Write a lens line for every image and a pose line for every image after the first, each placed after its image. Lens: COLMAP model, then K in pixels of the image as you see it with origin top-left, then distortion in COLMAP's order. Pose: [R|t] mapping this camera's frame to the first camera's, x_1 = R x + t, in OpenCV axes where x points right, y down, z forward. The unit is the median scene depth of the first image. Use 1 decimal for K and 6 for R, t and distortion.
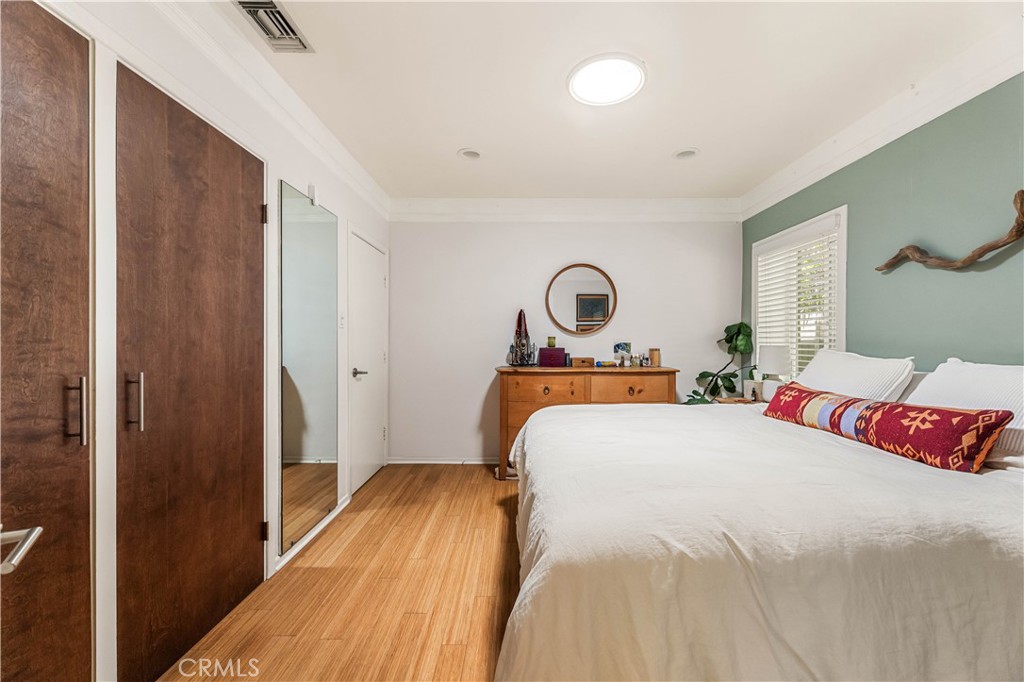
lens RADIAL K [[406.9, 0, 513.3], [0, 406.9, 341.7], [0, 0, 1]] dist [-0.001394, -0.000294]
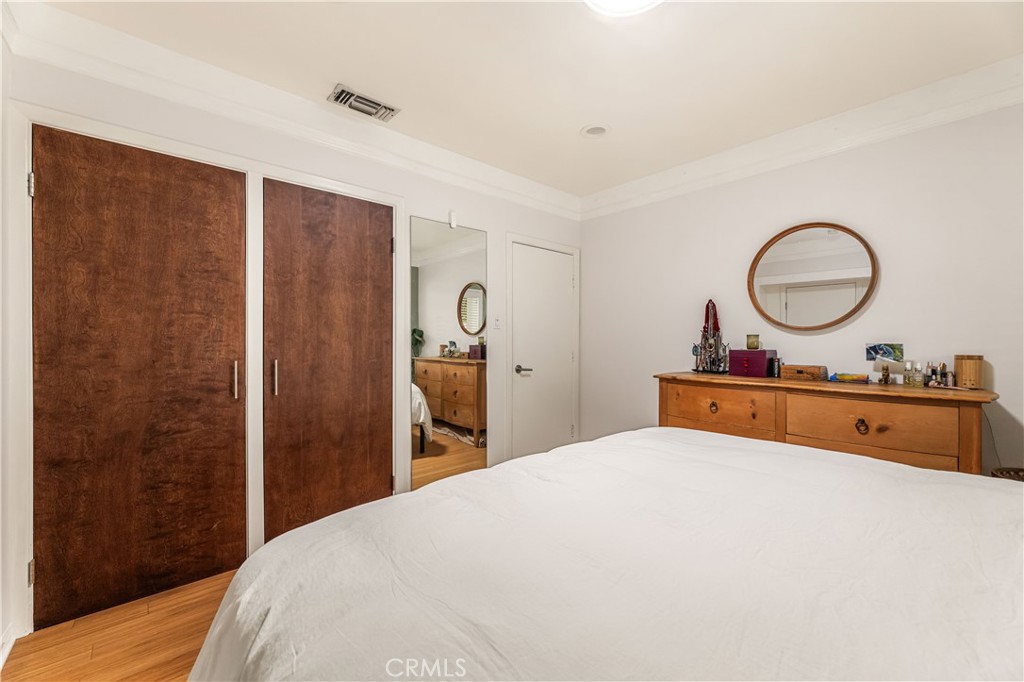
lens RADIAL K [[406.9, 0, 513.3], [0, 406.9, 341.7], [0, 0, 1]] dist [-0.001394, -0.000294]
pose [[0.677704, 0.004832, -0.735319, 0.707982], [-0.001379, 0.999985, 0.005301, -0.006616], [0.735334, -0.002578, 0.677700, 0.428960]]
